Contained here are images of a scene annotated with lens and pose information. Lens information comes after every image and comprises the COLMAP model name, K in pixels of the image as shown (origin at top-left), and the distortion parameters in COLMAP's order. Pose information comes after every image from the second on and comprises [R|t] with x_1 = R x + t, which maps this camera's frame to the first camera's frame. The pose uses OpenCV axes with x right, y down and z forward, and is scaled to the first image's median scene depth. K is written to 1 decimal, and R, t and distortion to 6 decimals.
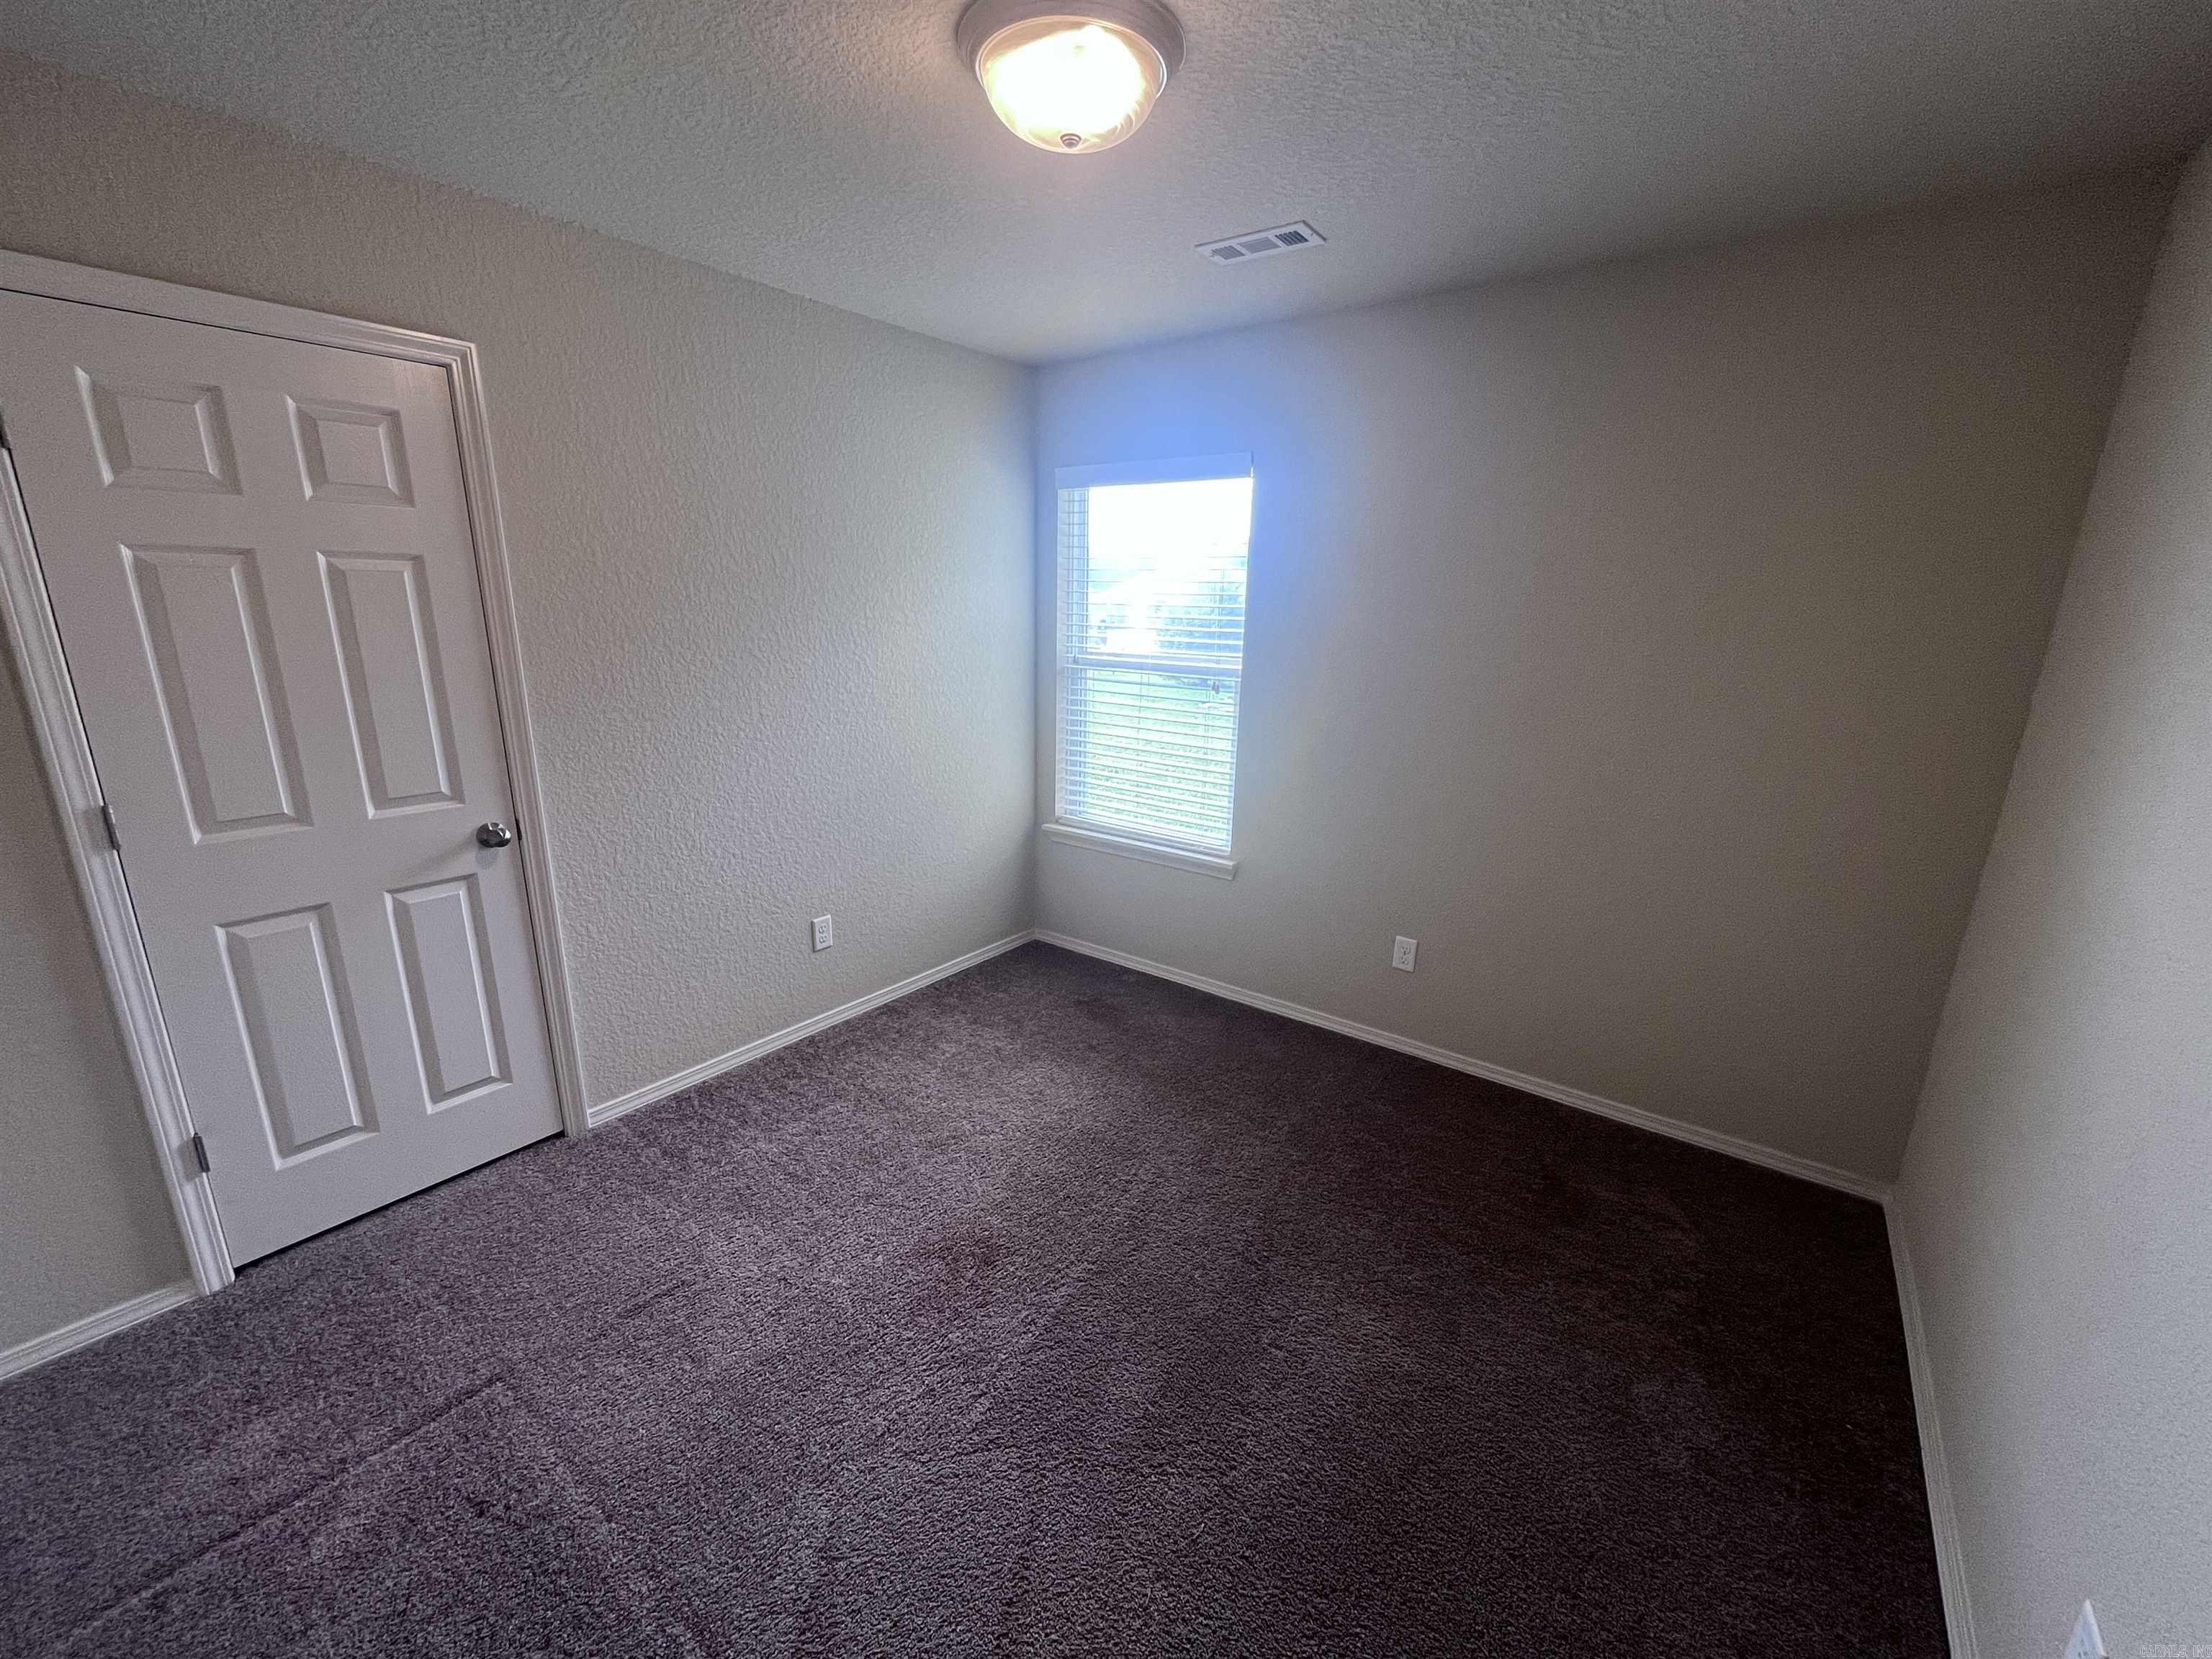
lens RADIAL K [[891.6, 0, 1115.3], [0, 891.6, 821.5], [0, 0, 1]] dist [-0.004604, -0.000323]
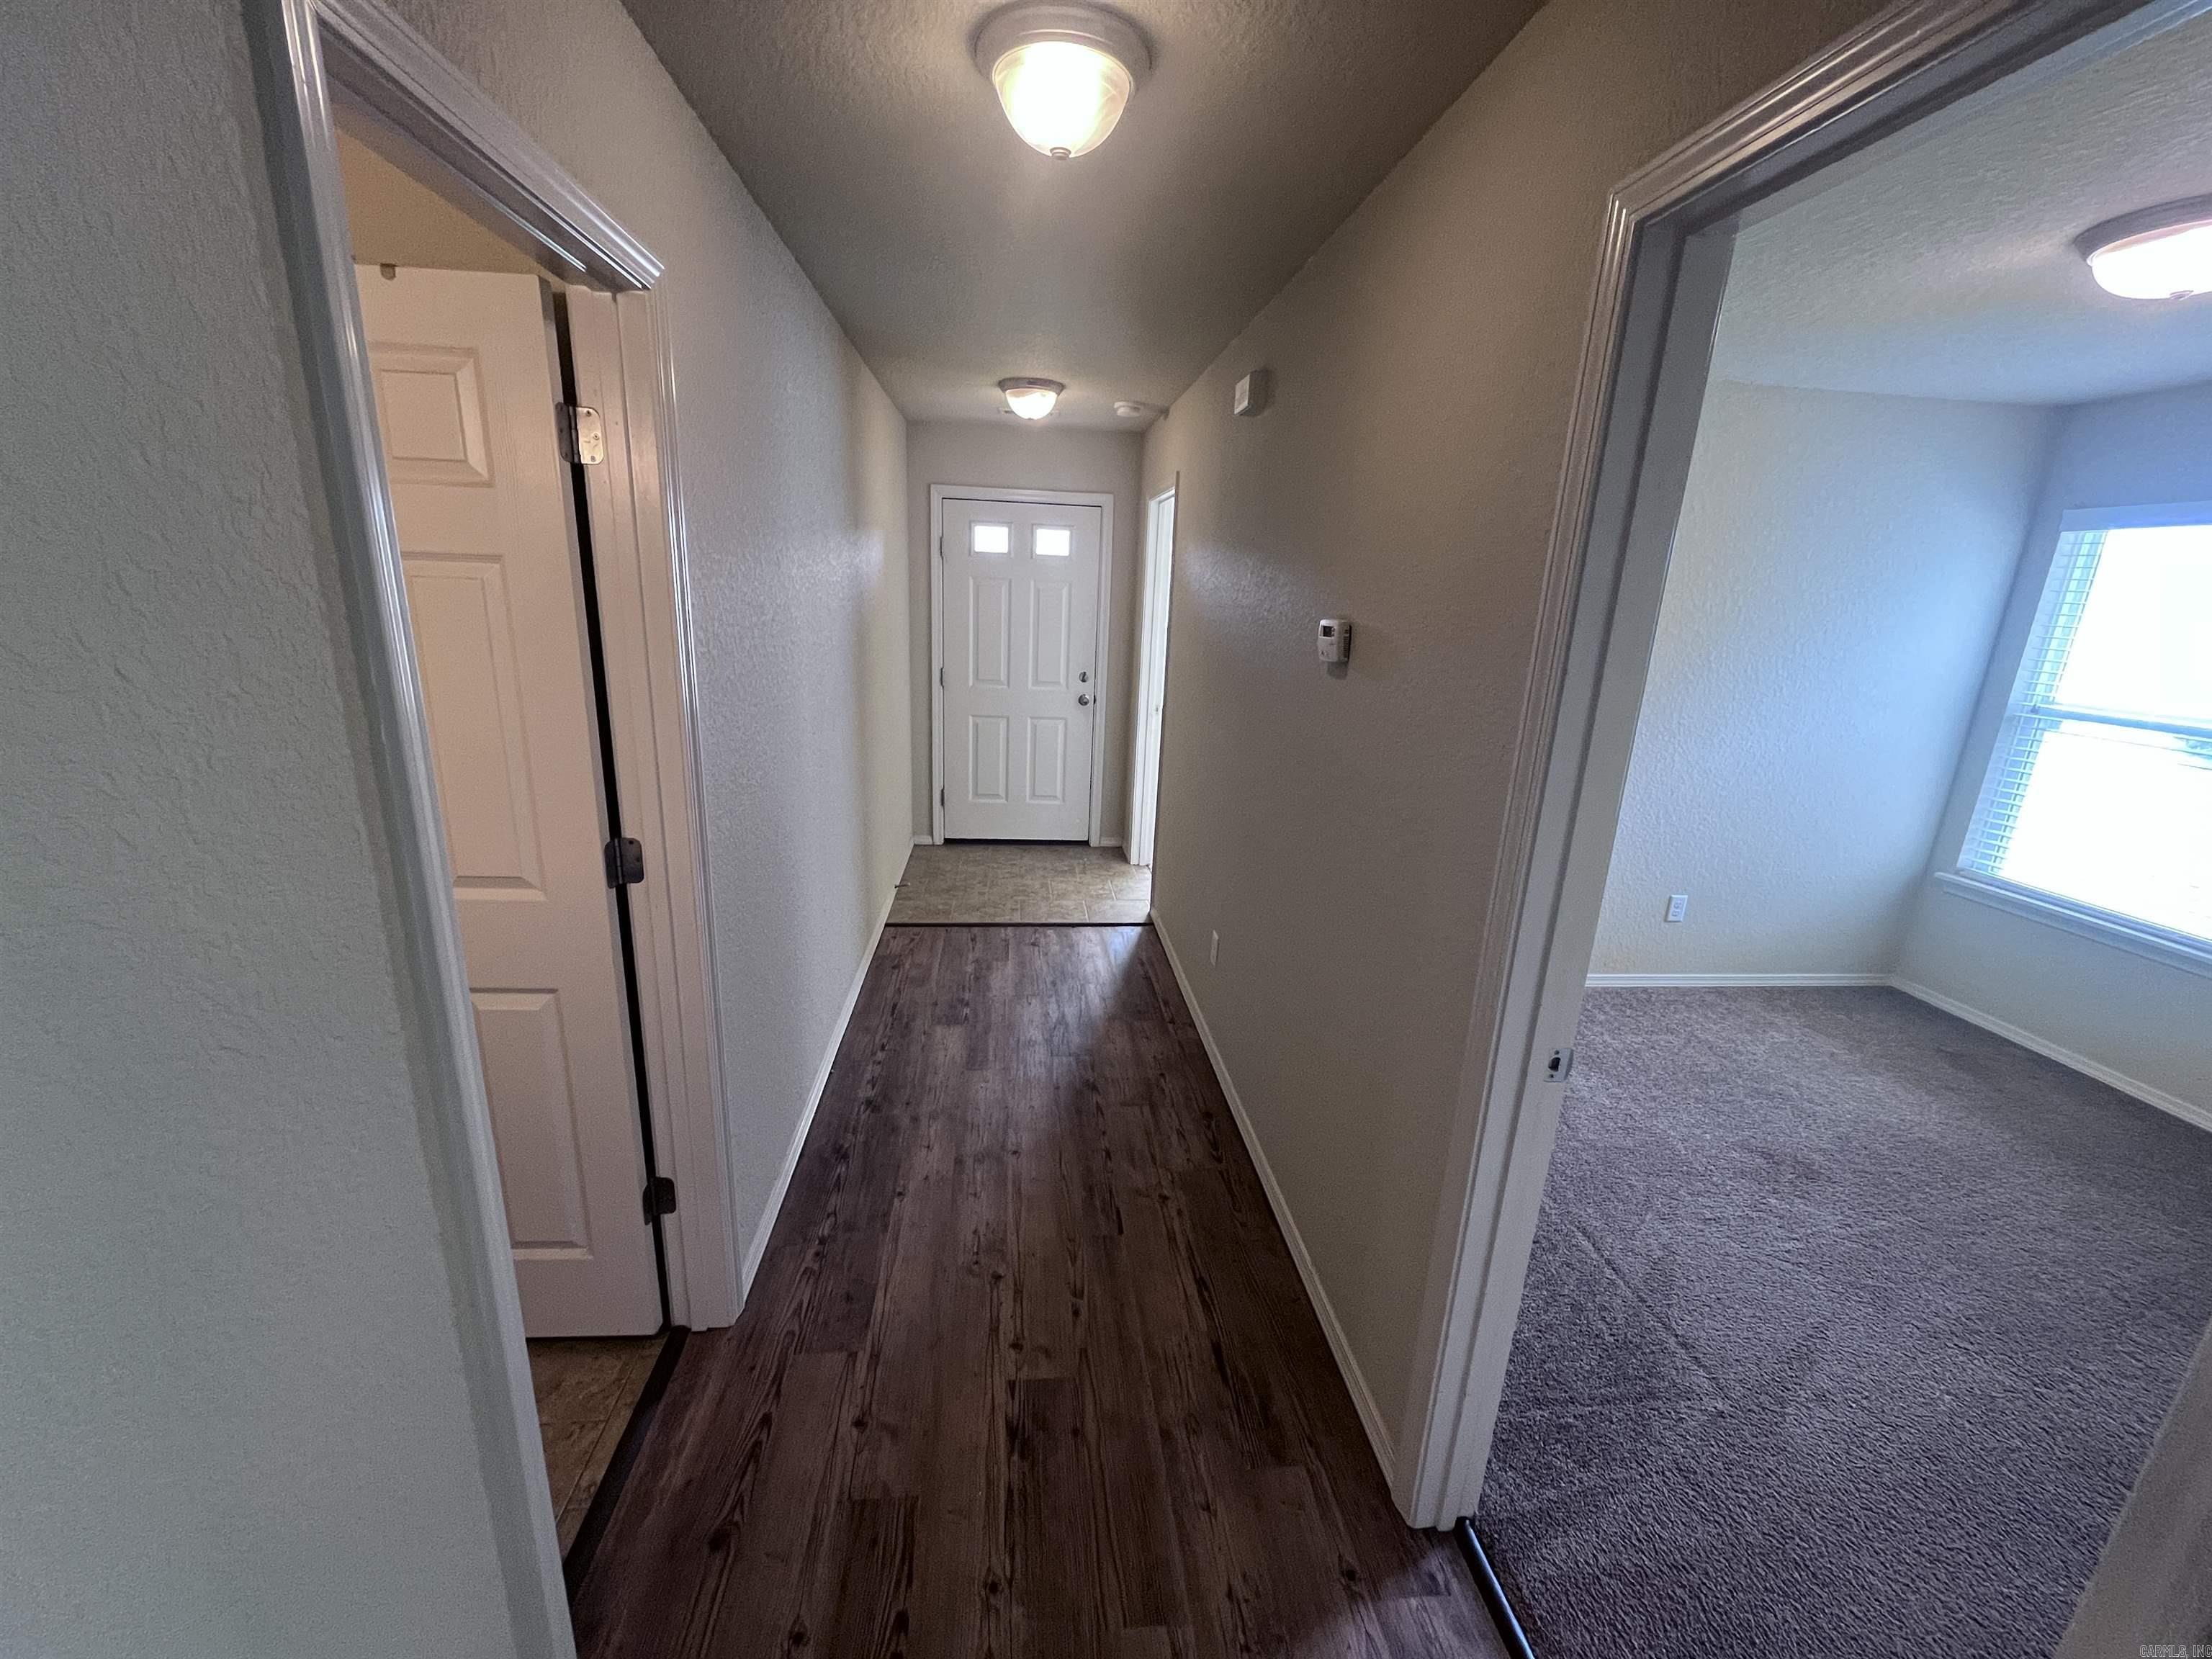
lens RADIAL K [[891.6, 0, 1100.3], [0, 891.6, 832.4], [0, 0, 1]] dist [-0.004604, -0.000323]
pose [[0.670981, 0.204588, -0.712691, -0.014473], [-0.209040, 0.974387, 0.082905, 0.089799], [0.711398, 0.093353, 0.696562, -0.413030]]
